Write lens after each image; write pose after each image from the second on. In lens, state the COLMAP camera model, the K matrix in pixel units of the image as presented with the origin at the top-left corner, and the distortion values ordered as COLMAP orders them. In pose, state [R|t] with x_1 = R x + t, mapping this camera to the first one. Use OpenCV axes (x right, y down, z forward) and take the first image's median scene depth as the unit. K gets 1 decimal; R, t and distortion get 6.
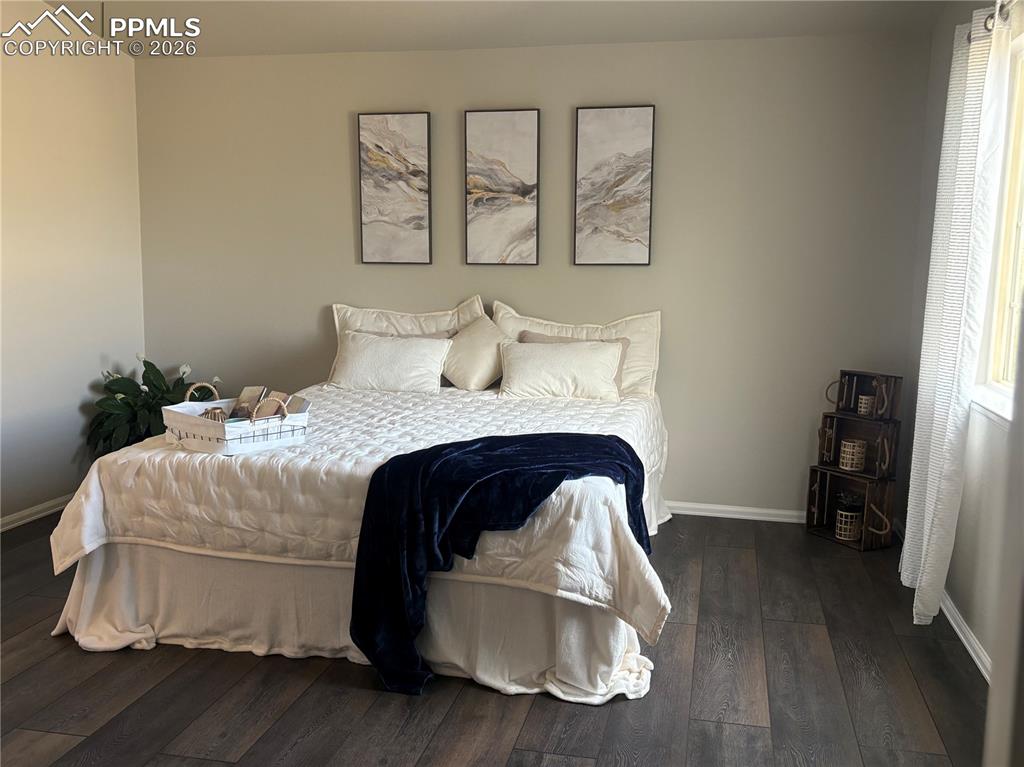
lens RADIAL K [[1008.6, 0, 512.0], [0, 1008.6, 383.5], [0, 0, 1]] dist [0.206803, -0.795665]
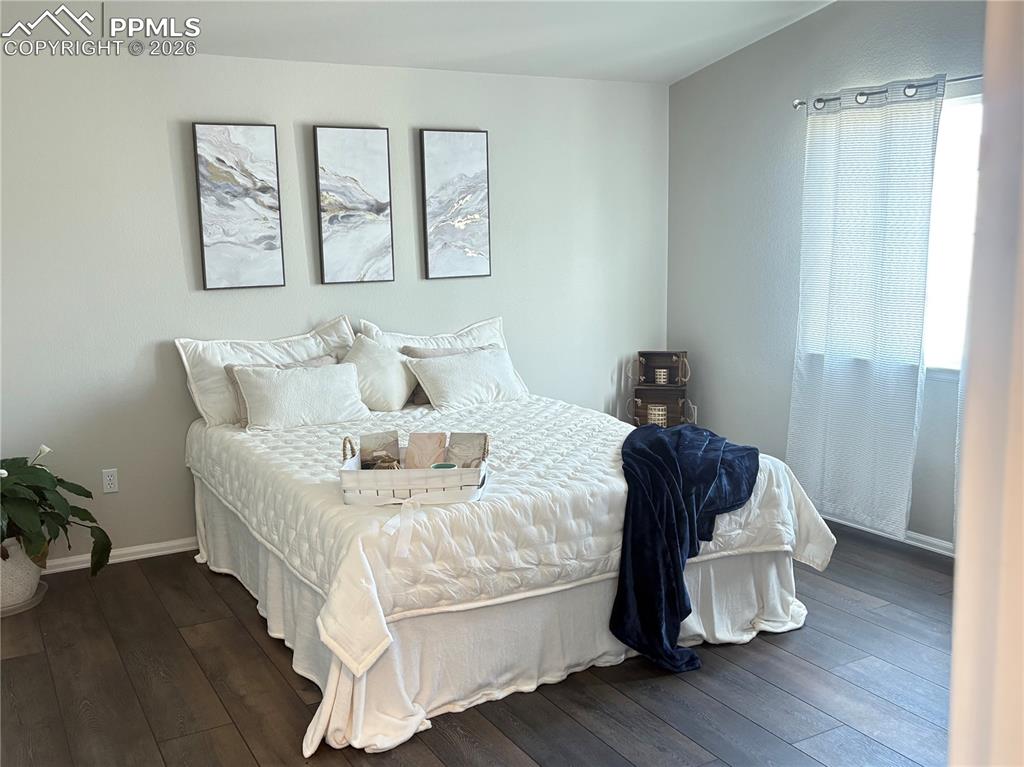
lens RADIAL K [[1008.6, 0, 512.0], [0, 1008.6, 383.5], [0, 0, 1]] dist [0.206803, -0.795665]
pose [[0.725291, -0.127839, 0.676469, -0.592133], [0.117187, 0.991193, 0.061671, -0.064000], [-0.678395, 0.034544, 0.733885, 0.175043]]
